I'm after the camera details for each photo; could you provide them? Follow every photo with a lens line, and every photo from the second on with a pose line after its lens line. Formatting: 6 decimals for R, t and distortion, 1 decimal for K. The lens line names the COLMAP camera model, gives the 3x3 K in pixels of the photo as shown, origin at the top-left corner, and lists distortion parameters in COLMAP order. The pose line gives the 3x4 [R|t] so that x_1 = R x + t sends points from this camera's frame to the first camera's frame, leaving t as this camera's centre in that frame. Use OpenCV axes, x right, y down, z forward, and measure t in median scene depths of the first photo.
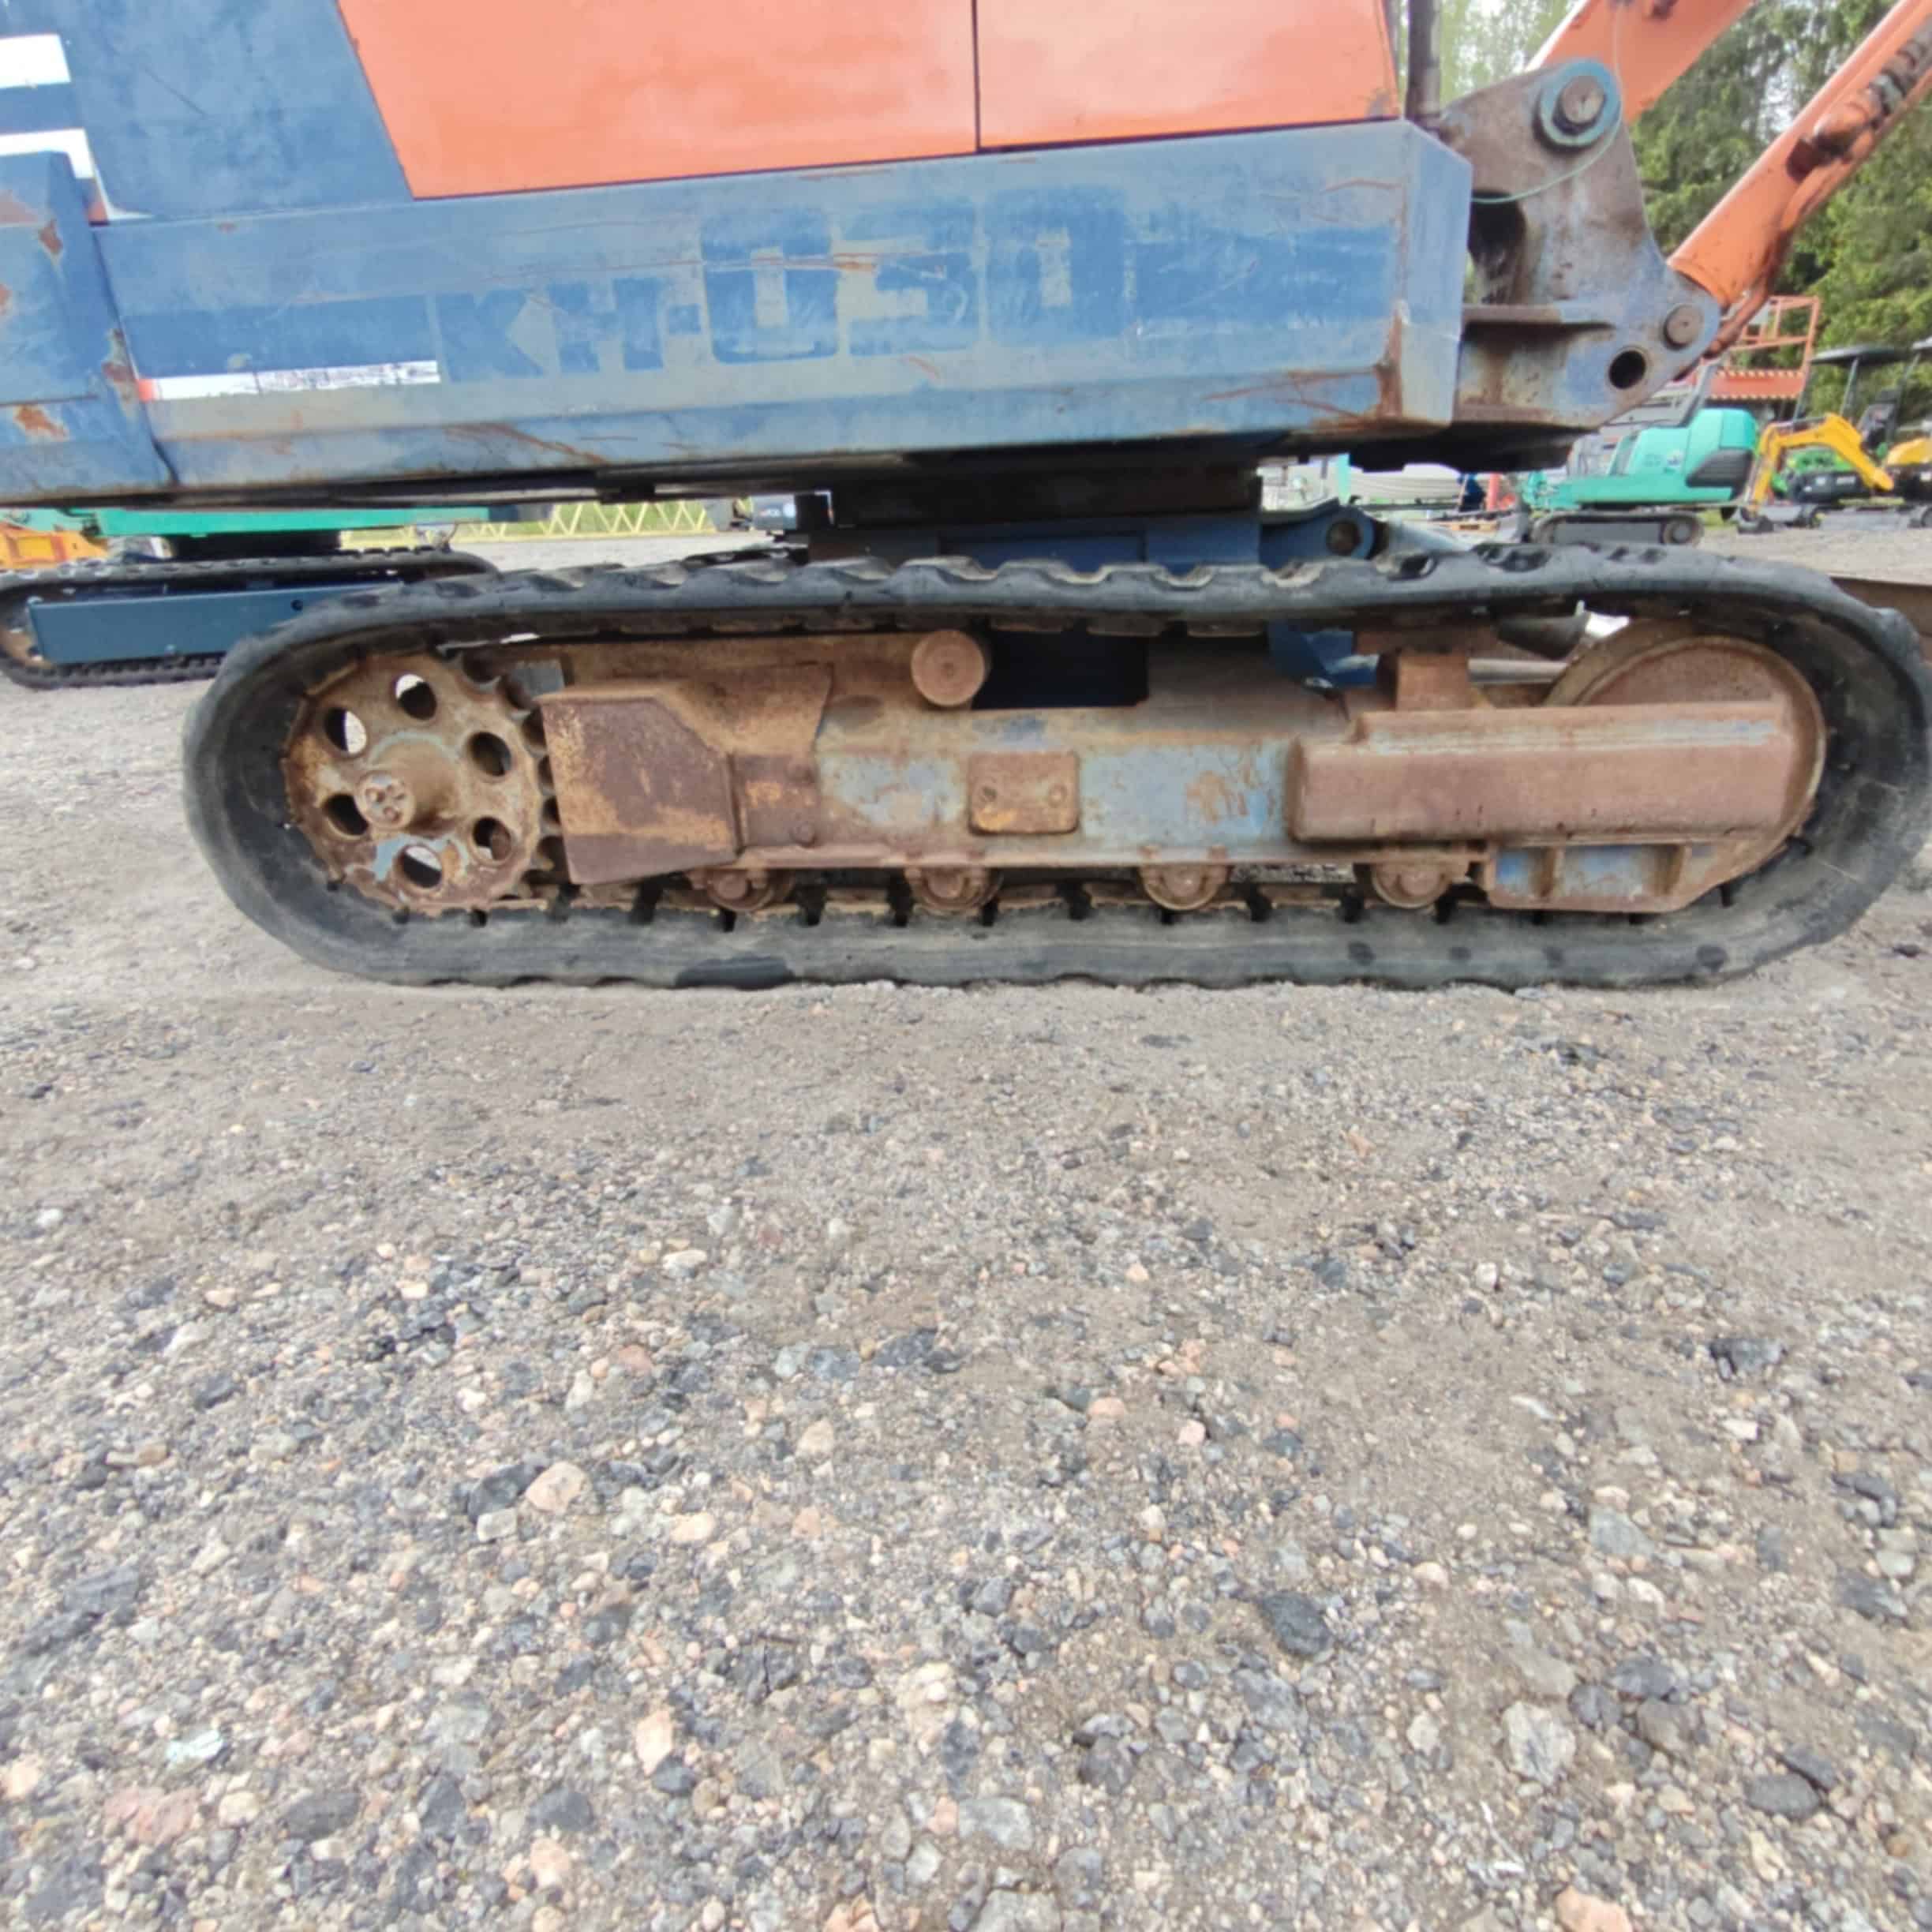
lens RADIAL K [[1216.4, 0, 975.7], [0, 1216.4, 974.5], [0, 0, 1]] dist [0.004171, 0.000341]
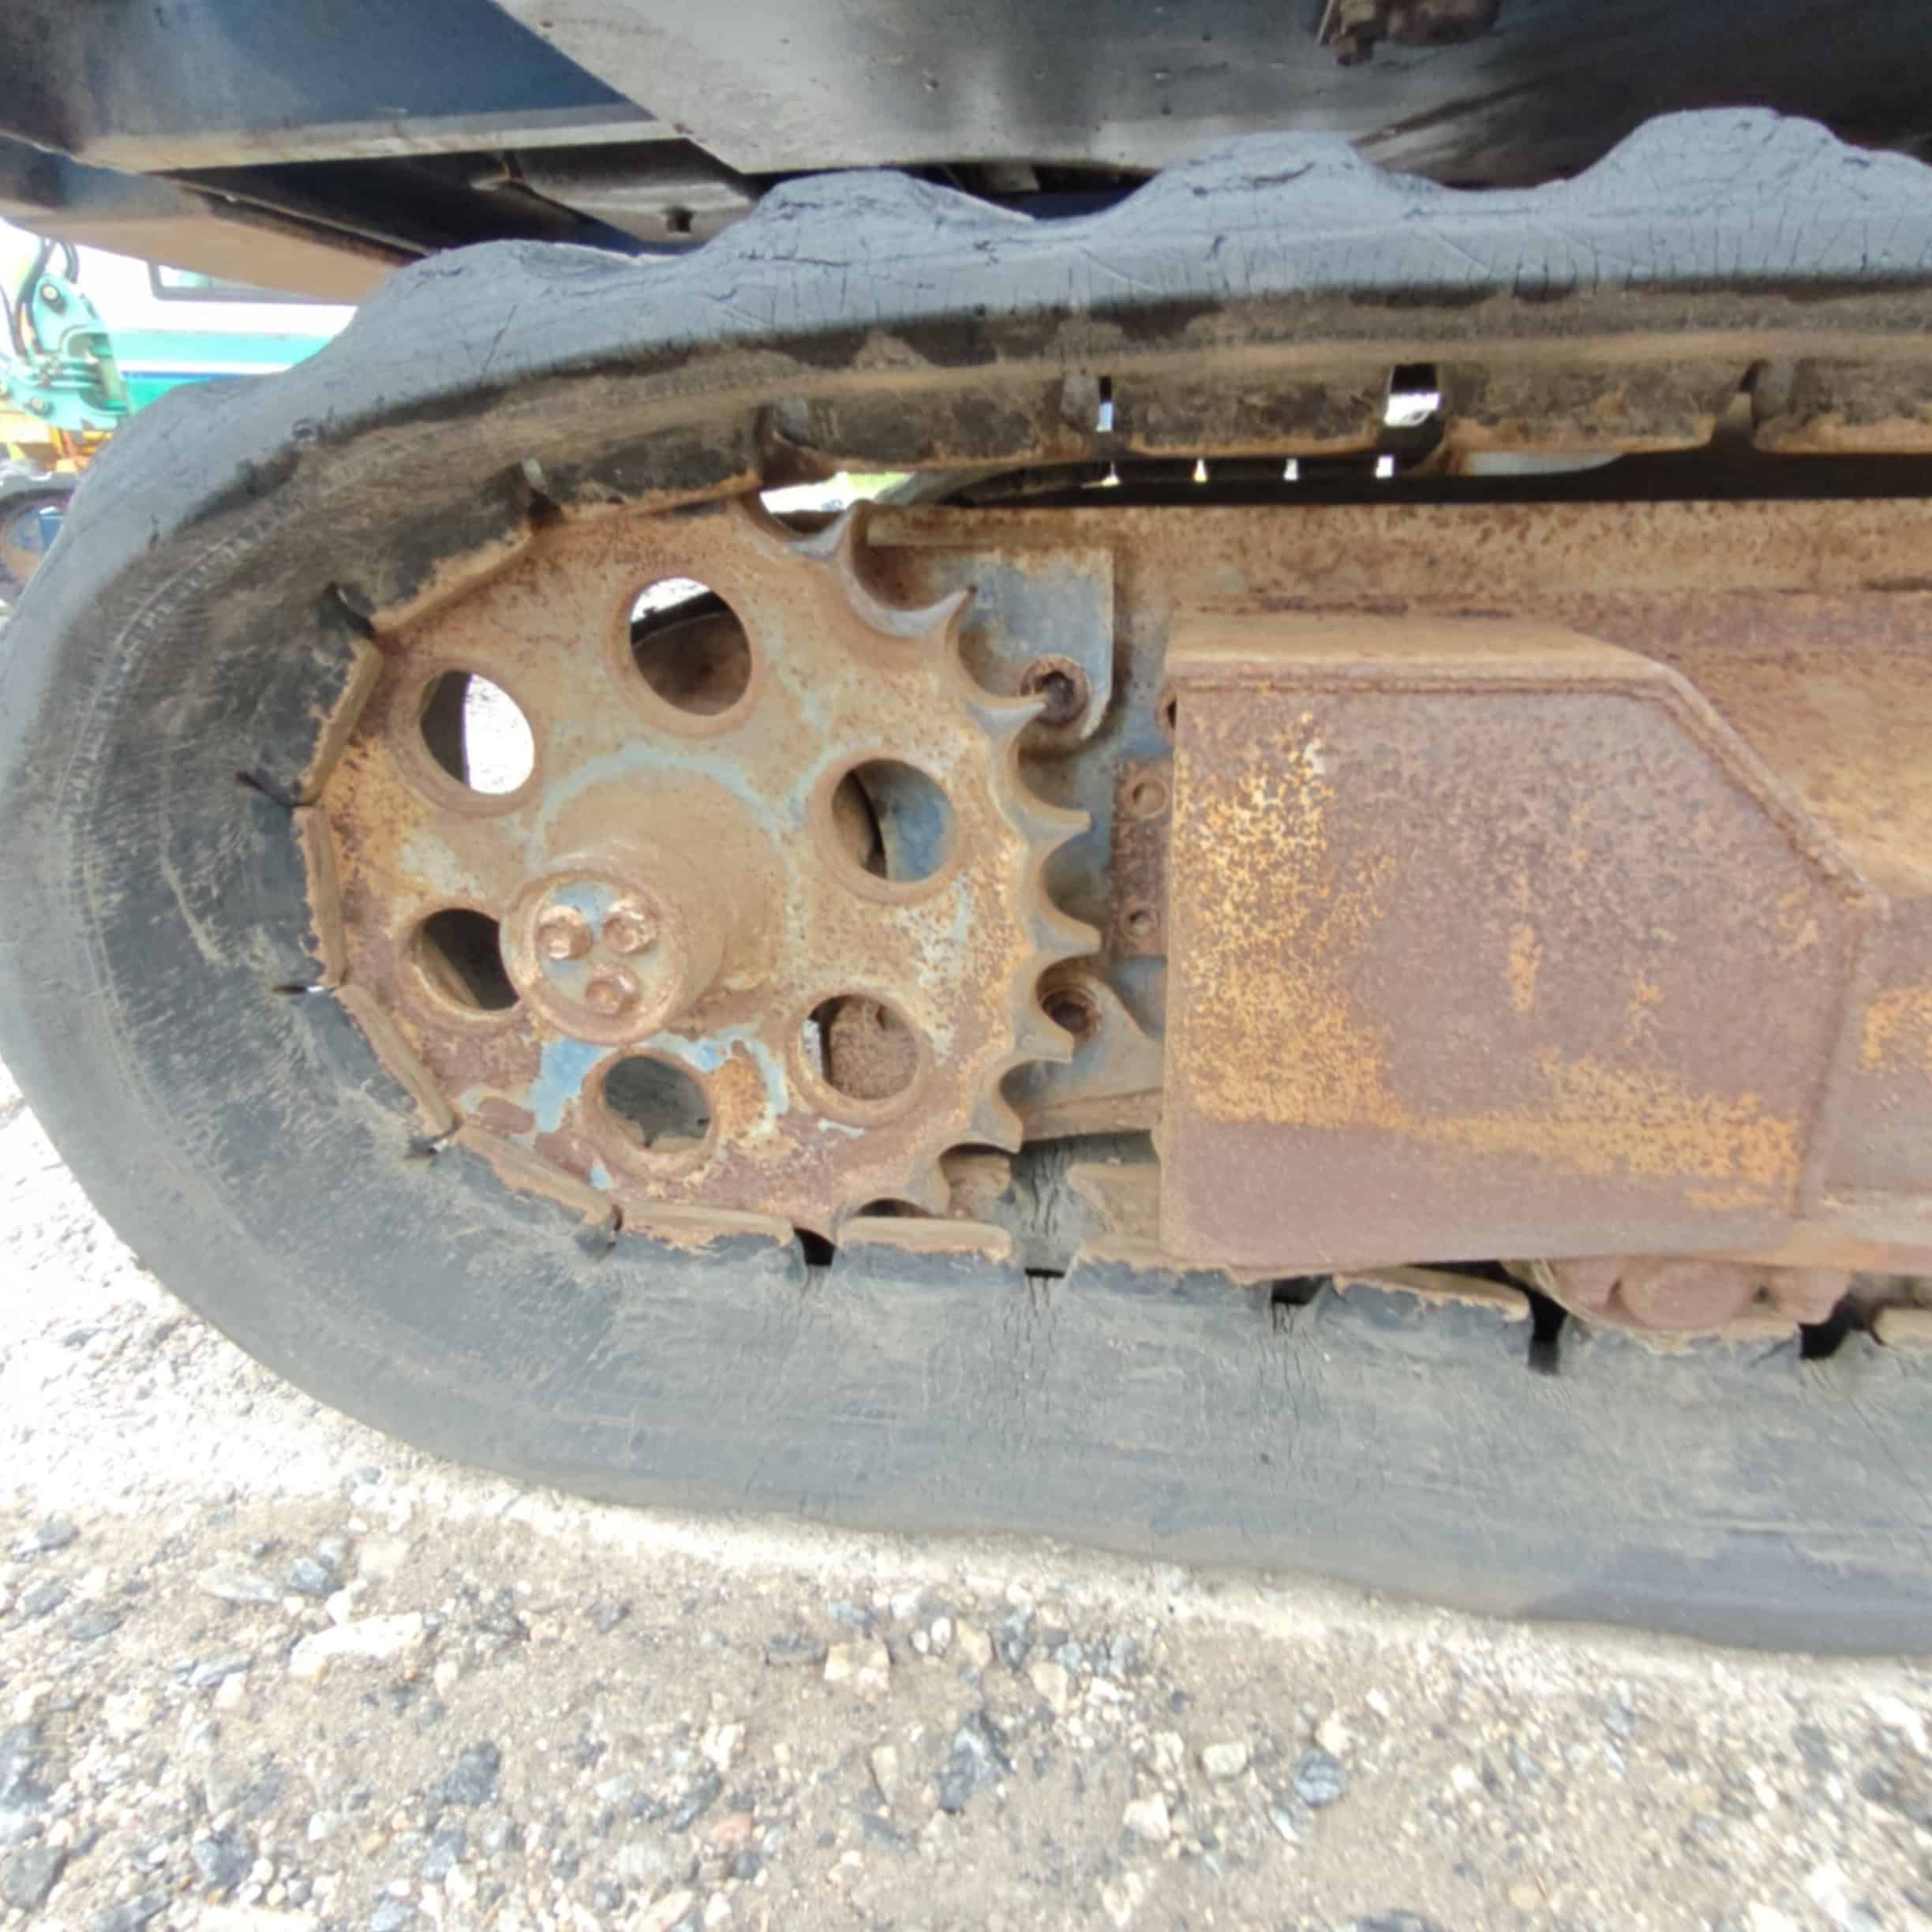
lens RADIAL K [[1216.4, 0, 975.7], [0, 1216.4, 974.5], [0, 0, 1]] dist [0.004171, 0.000341]
pose [[0.998259, 0.047775, -0.034595, -0.364314], [-0.046967, 0.998613, 0.023812, -0.148729], [0.035684, -0.022146, 0.999118, 0.663624]]
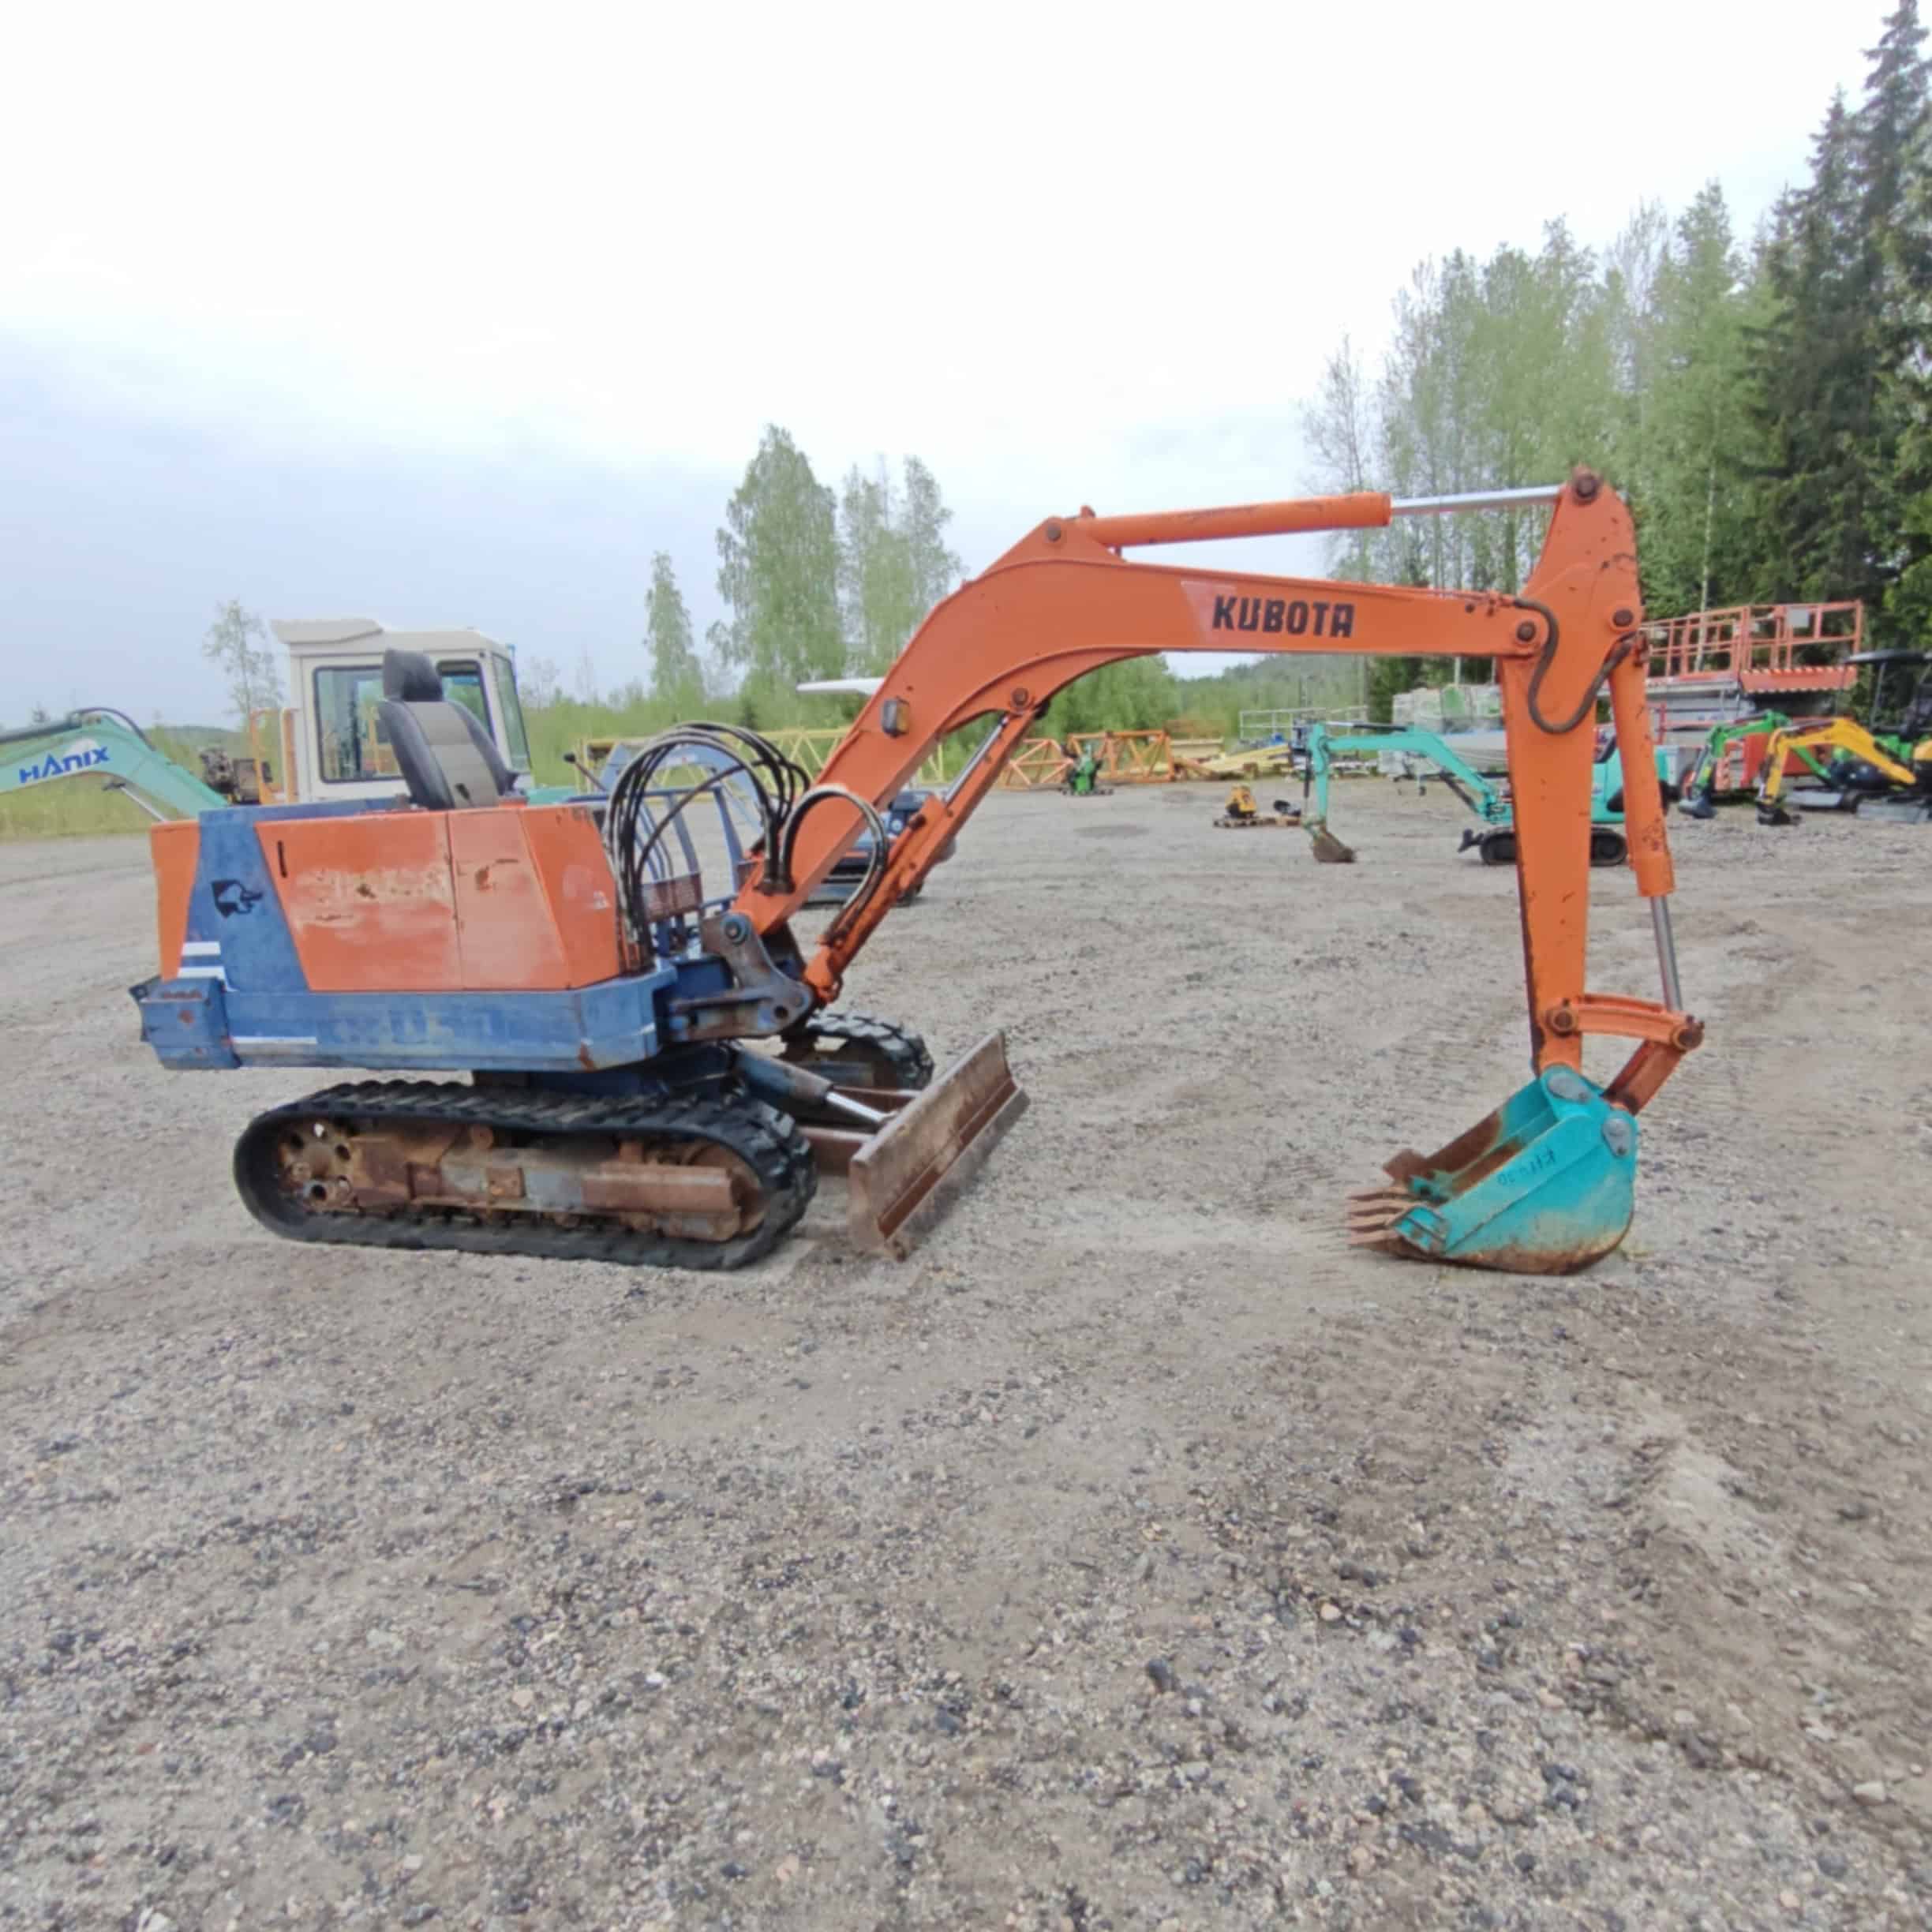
lens RADIAL K [[1216.4, 0, 975.7], [0, 1216.4, 974.5], [0, 0, 1]] dist [0.004171, 0.000341]
pose [[0.985699, 0.017902, -0.167561, 1.393881], [-0.046805, 0.984302, -0.170176, -0.177027], [0.161884, 0.175585, 0.971063, -1.415651]]
